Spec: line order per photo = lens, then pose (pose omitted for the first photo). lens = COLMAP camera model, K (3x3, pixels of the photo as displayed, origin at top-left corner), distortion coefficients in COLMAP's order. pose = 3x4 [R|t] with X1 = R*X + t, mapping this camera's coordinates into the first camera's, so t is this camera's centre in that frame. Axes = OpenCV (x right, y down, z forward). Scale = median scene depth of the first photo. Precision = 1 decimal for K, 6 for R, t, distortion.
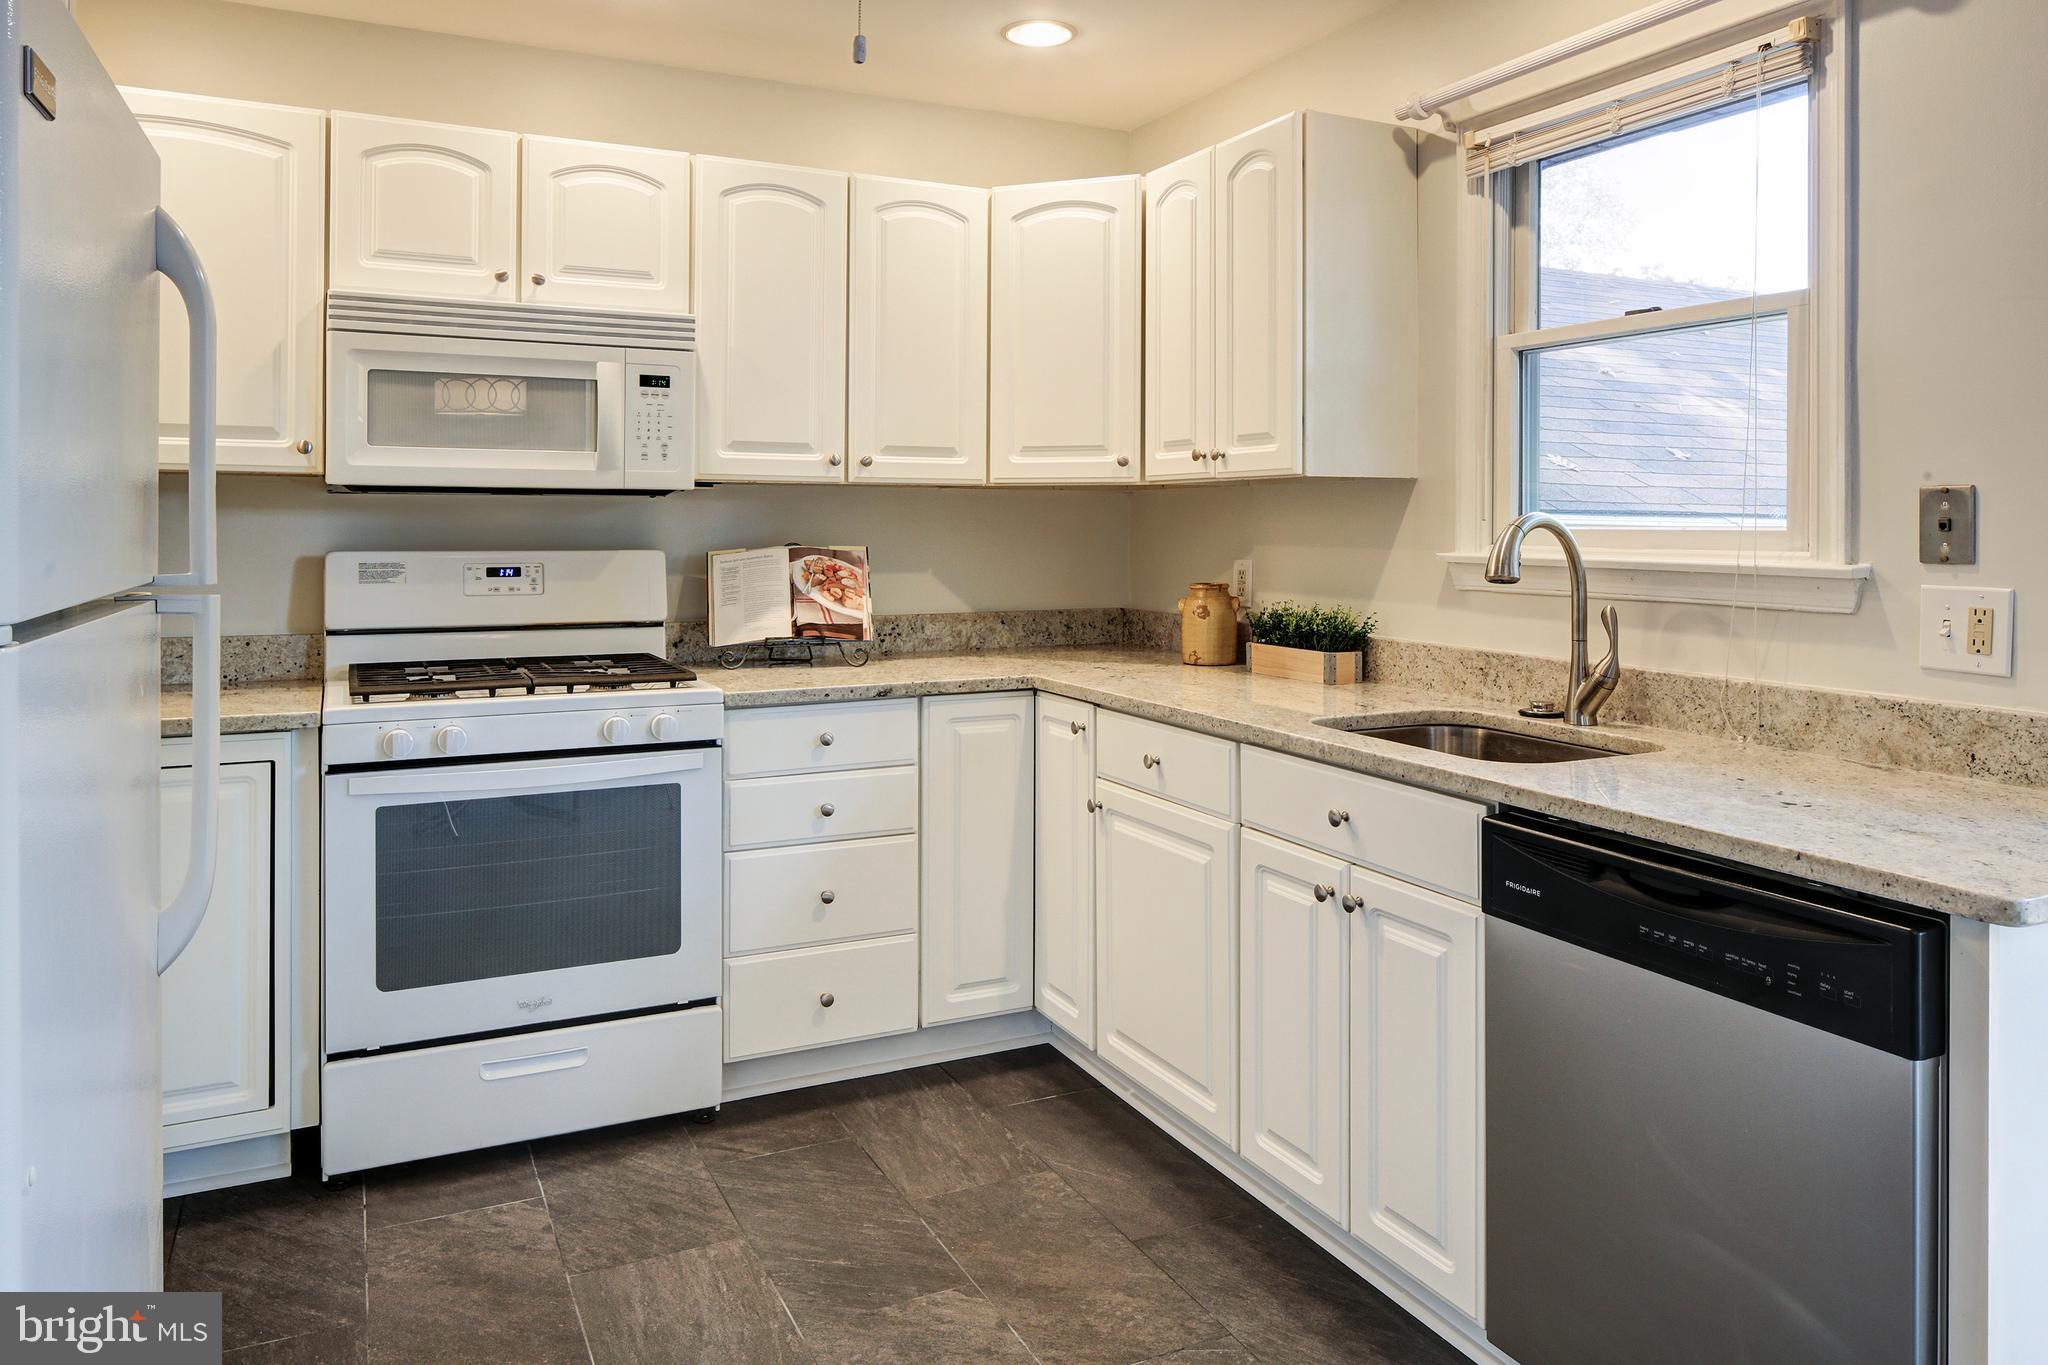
lens RADIAL K [[1377.7, 0, 1010.8], [0, 1377.7, 526.8], [0, 0, 1]] dist [-0.003405, -0.001617]
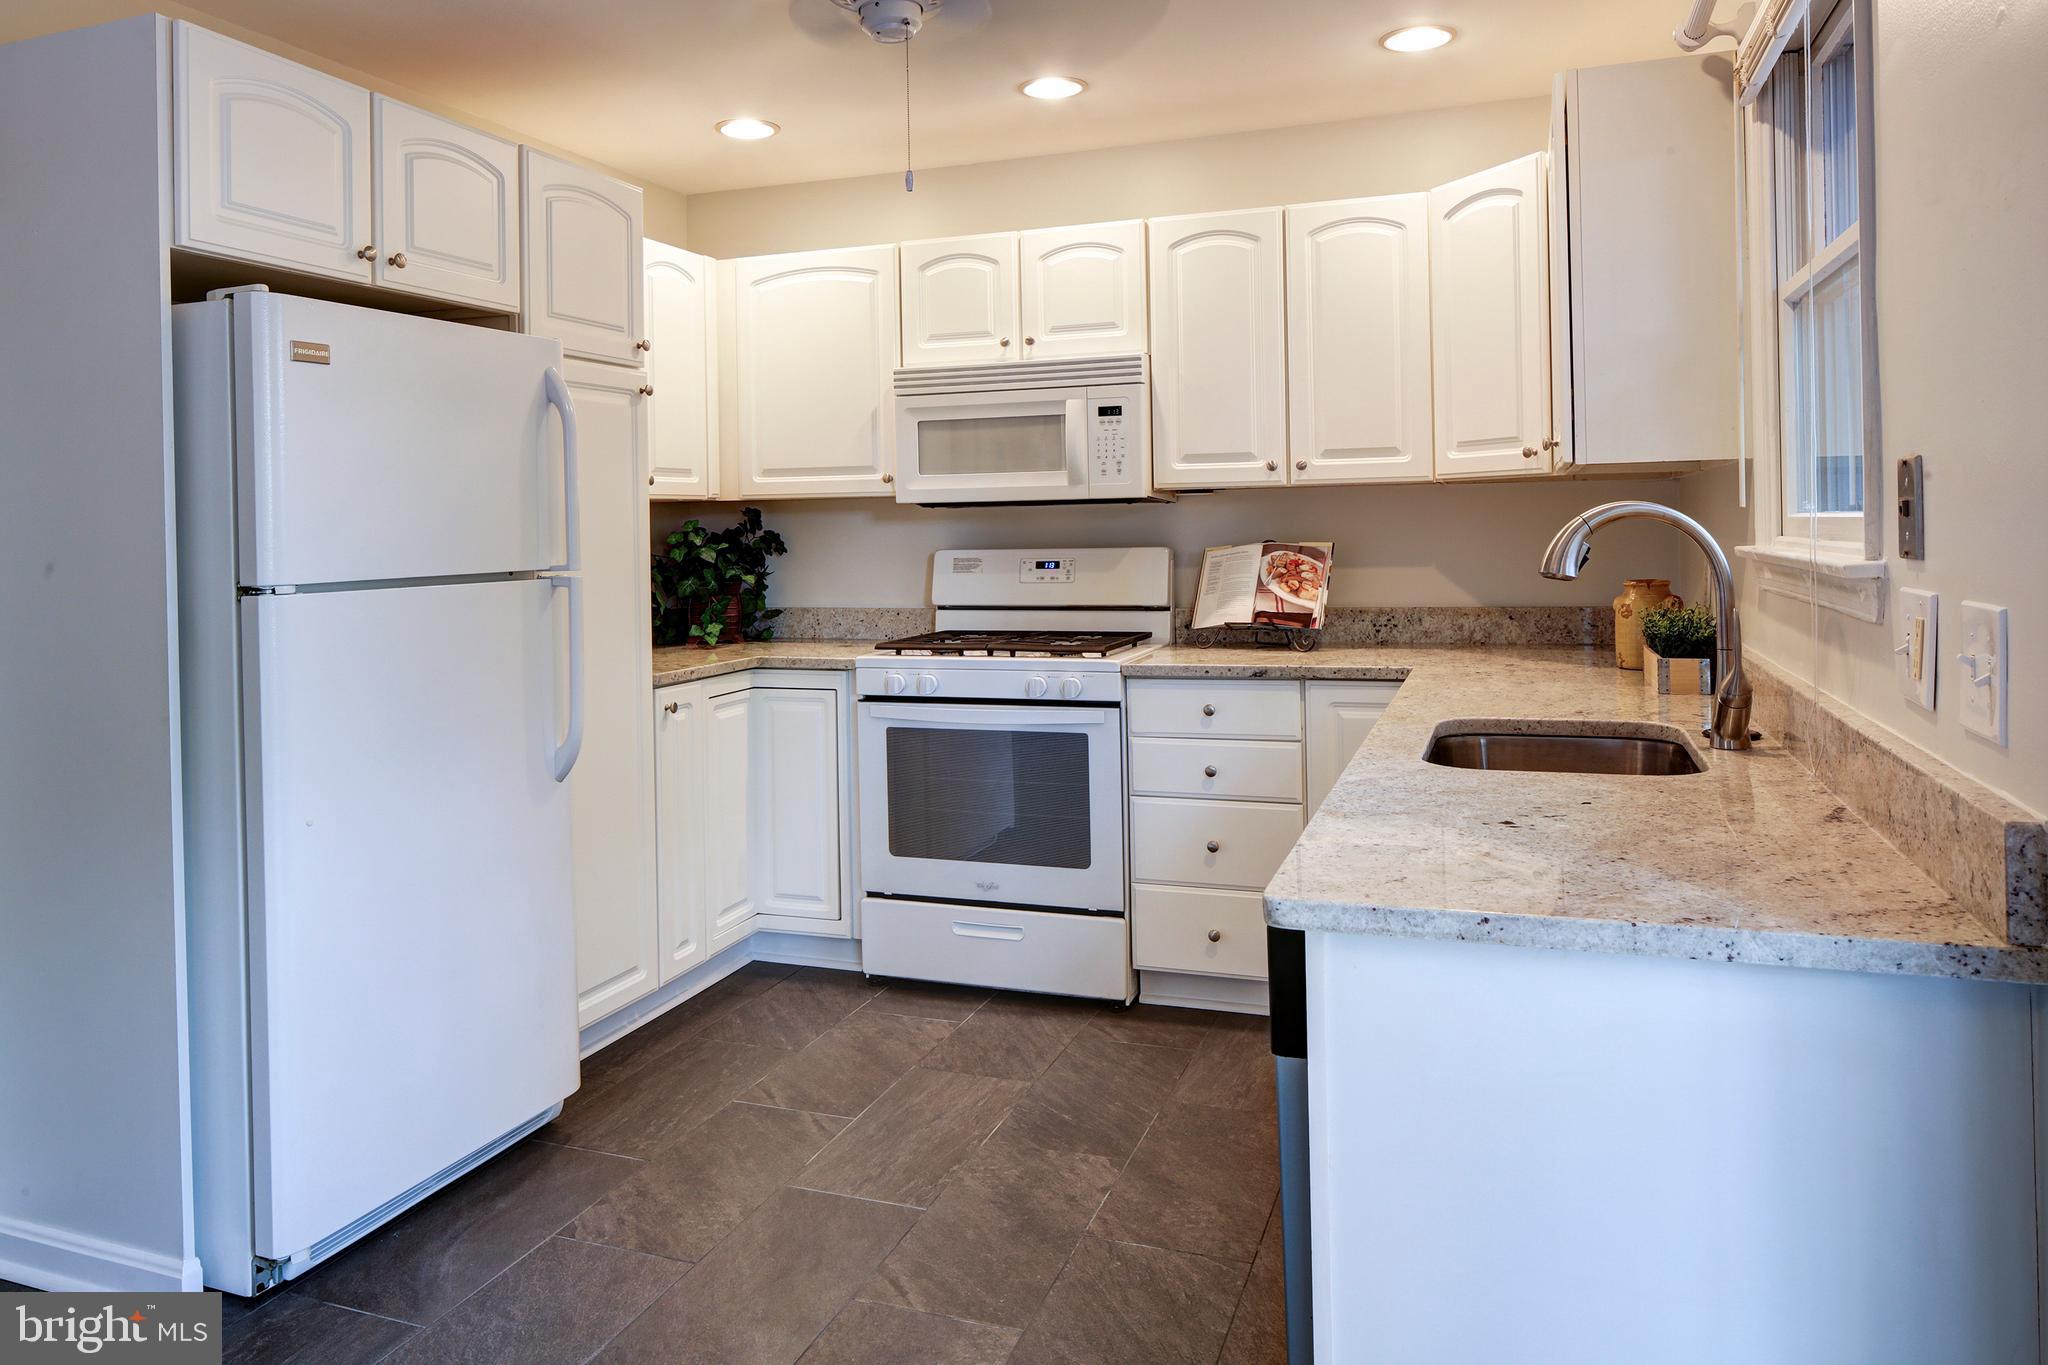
lens RADIAL K [[1377.7, 0, 1010.8], [0, 1377.7, 526.8], [0, 0, 1]] dist [-0.003405, -0.001617]
pose [[0.696617, -0.016404, -0.717256, 0.580064], [0.020033, 0.999794, -0.003409, 0.000680], [0.717164, -0.011994, 0.696802, 0.075086]]
